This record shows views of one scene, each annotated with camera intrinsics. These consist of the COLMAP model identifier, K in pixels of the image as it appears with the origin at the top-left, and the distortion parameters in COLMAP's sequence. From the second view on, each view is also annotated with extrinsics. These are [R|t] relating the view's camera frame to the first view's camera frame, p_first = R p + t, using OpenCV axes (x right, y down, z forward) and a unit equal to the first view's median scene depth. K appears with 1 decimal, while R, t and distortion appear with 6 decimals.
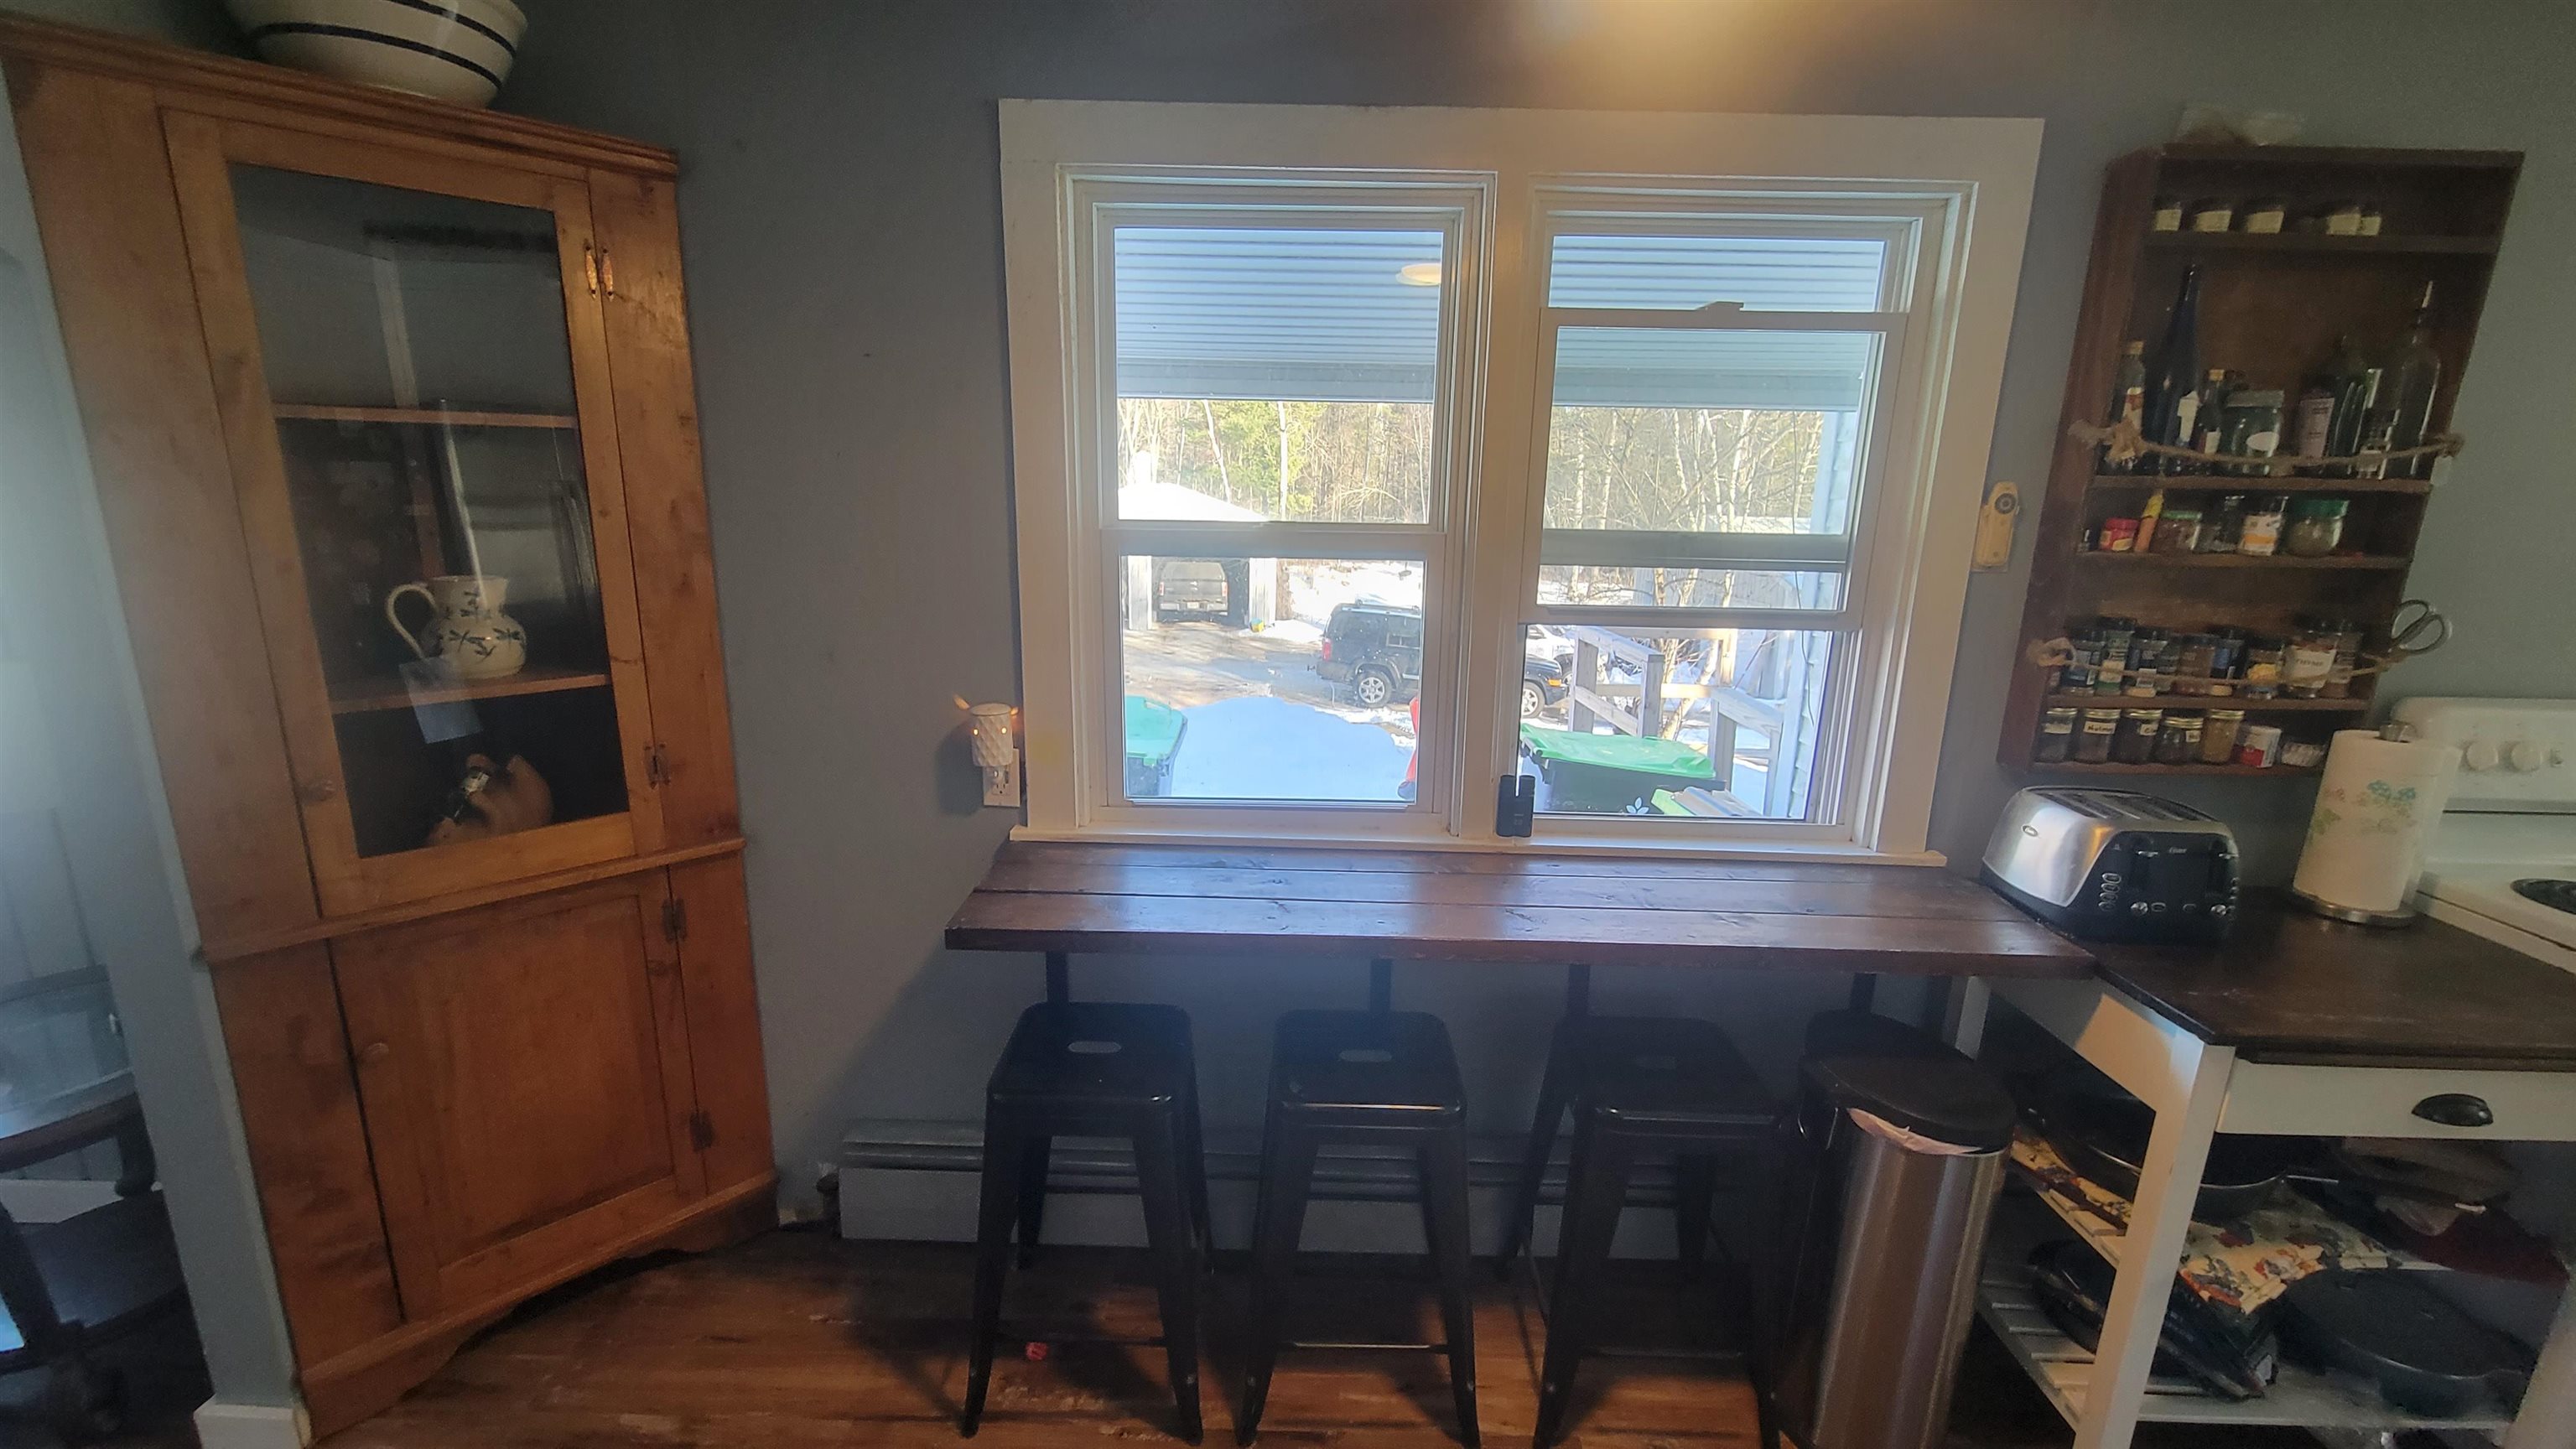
lens RADIAL K [[1019.3, 0, 1288.0], [0, 1019.3, 724.5], [0, 0, 1]] dist [-0.001738, -0.000255]
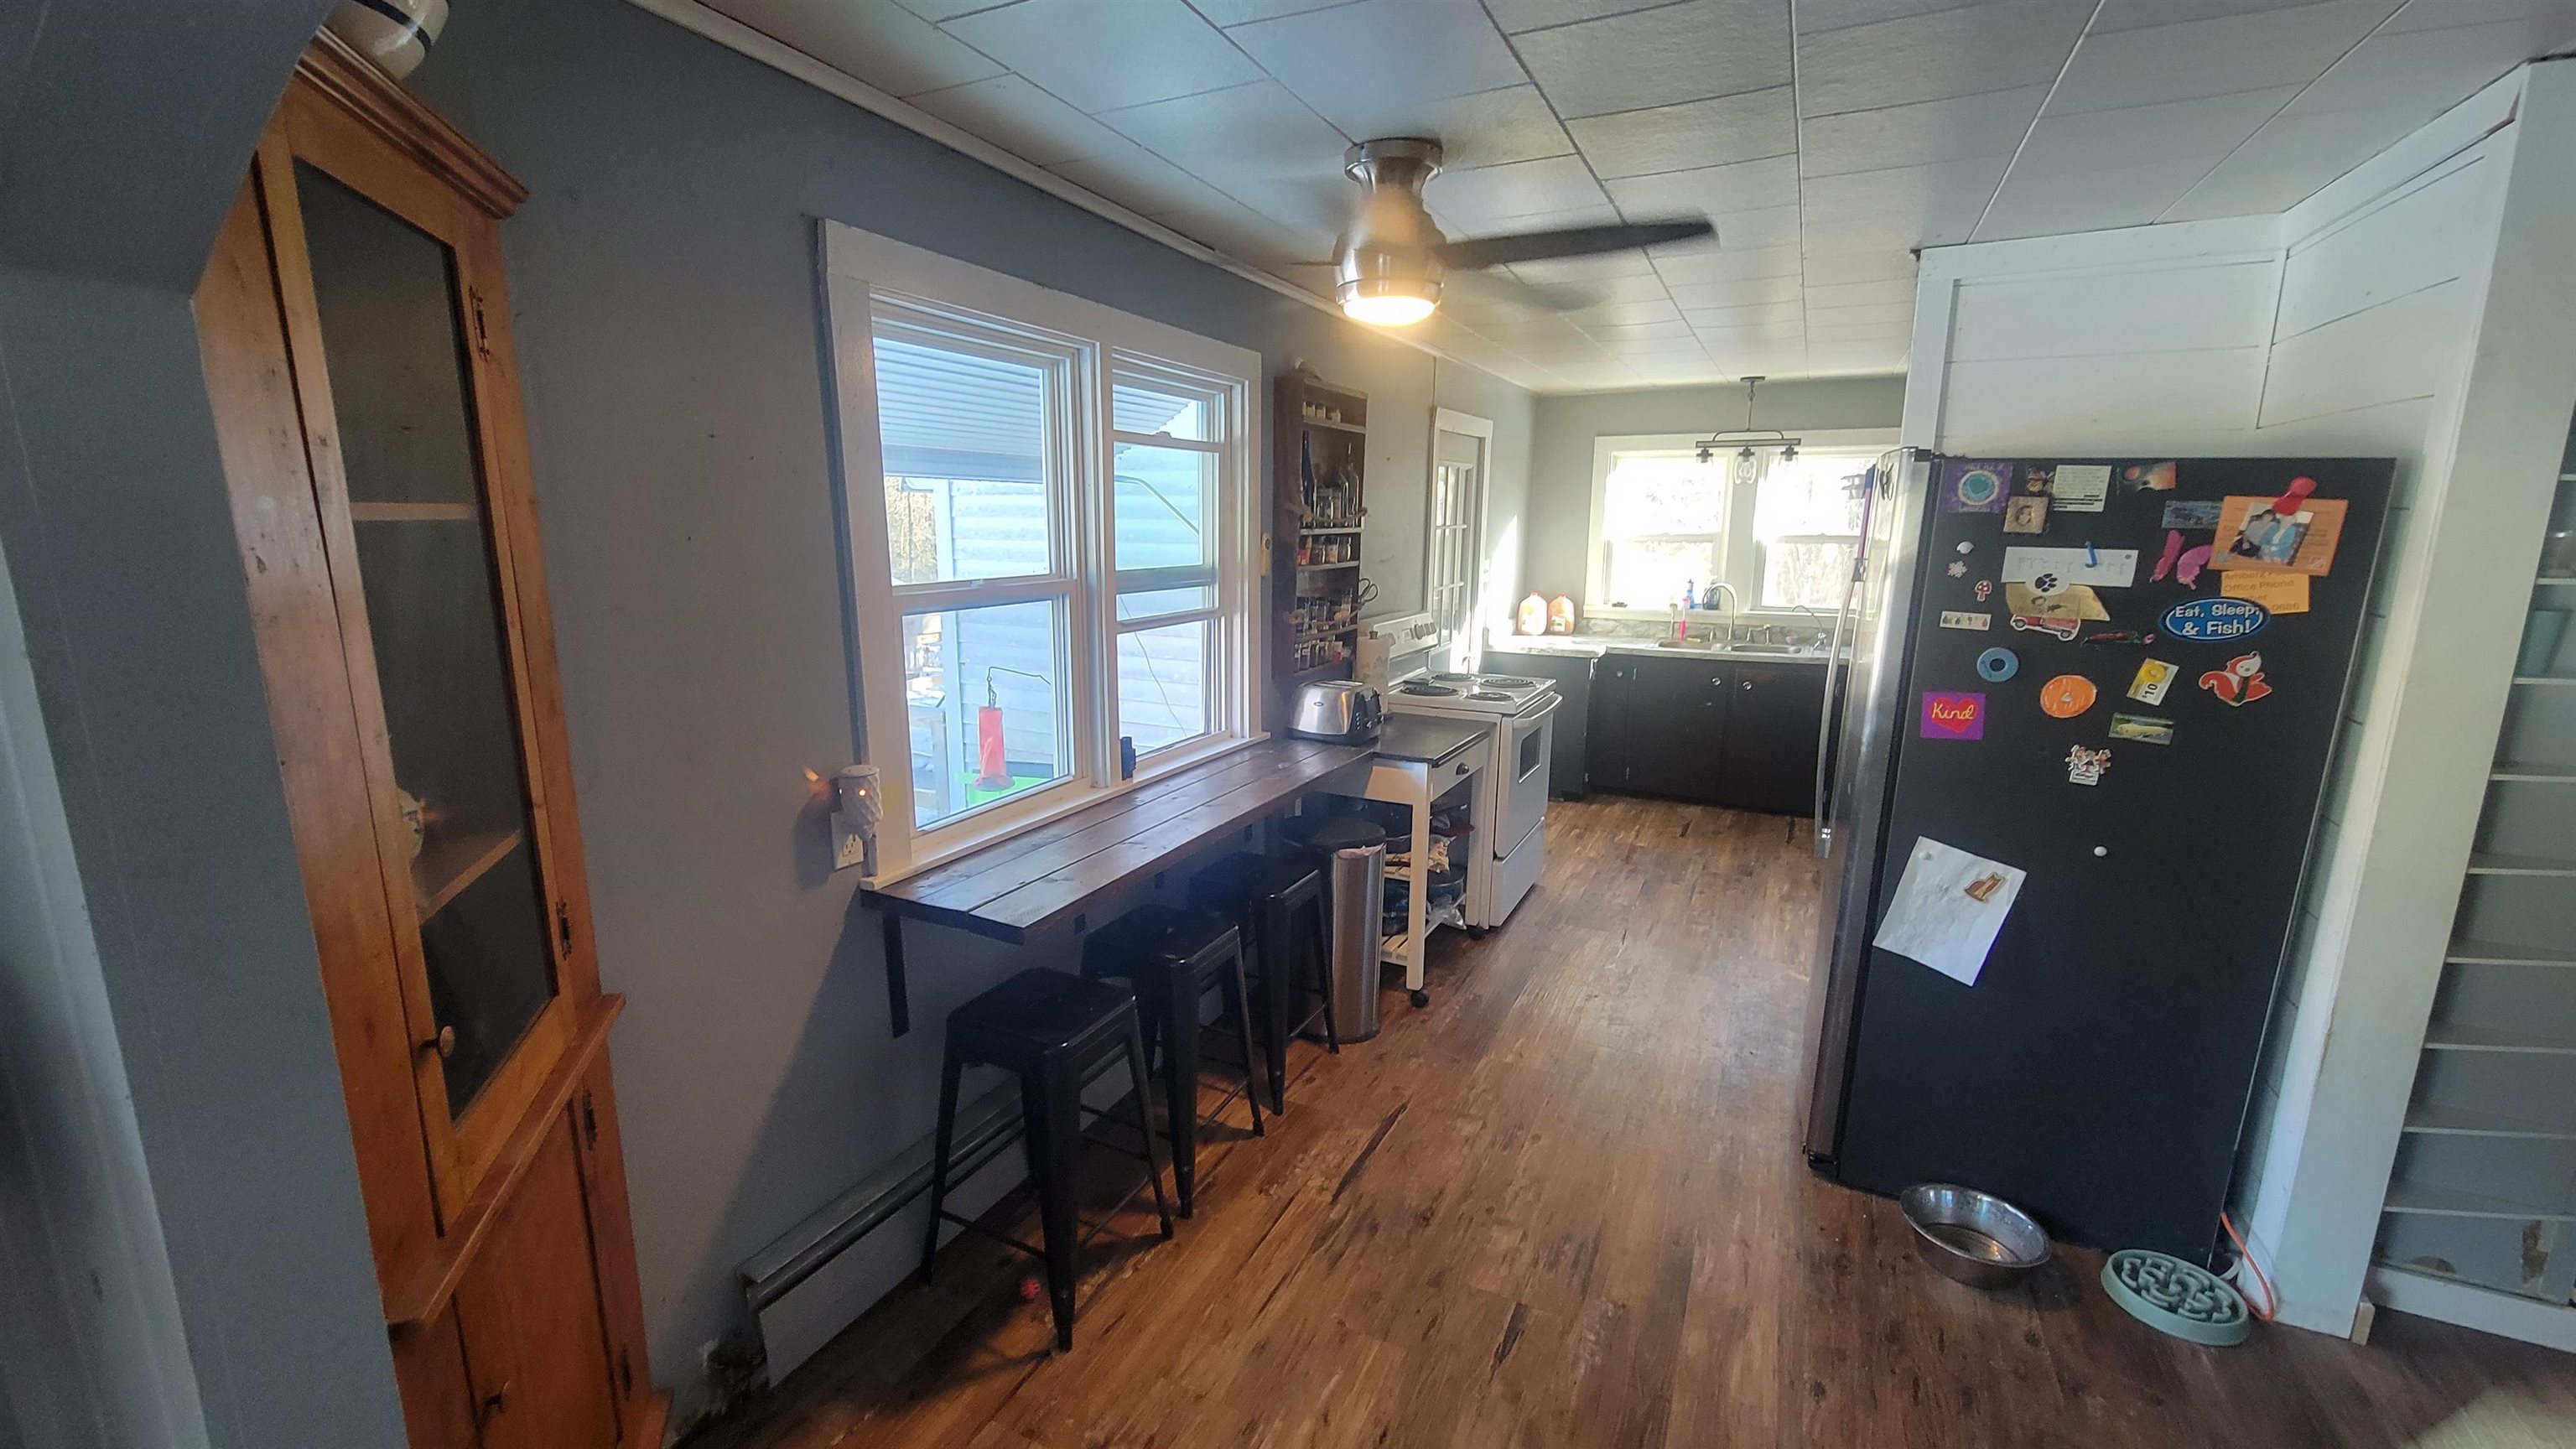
lens RADIAL K [[1048.8, 0, 1277.7], [0, 1048.8, 720.3], [0, 0, 1]] dist [0.000146, -0.000093]
pose [[0.442541, -0.183126, 0.877851, -1.068674], [0.211333, 0.972652, 0.096365, -0.077950], [-0.871490, 0.142874, 0.469139, 0.097683]]
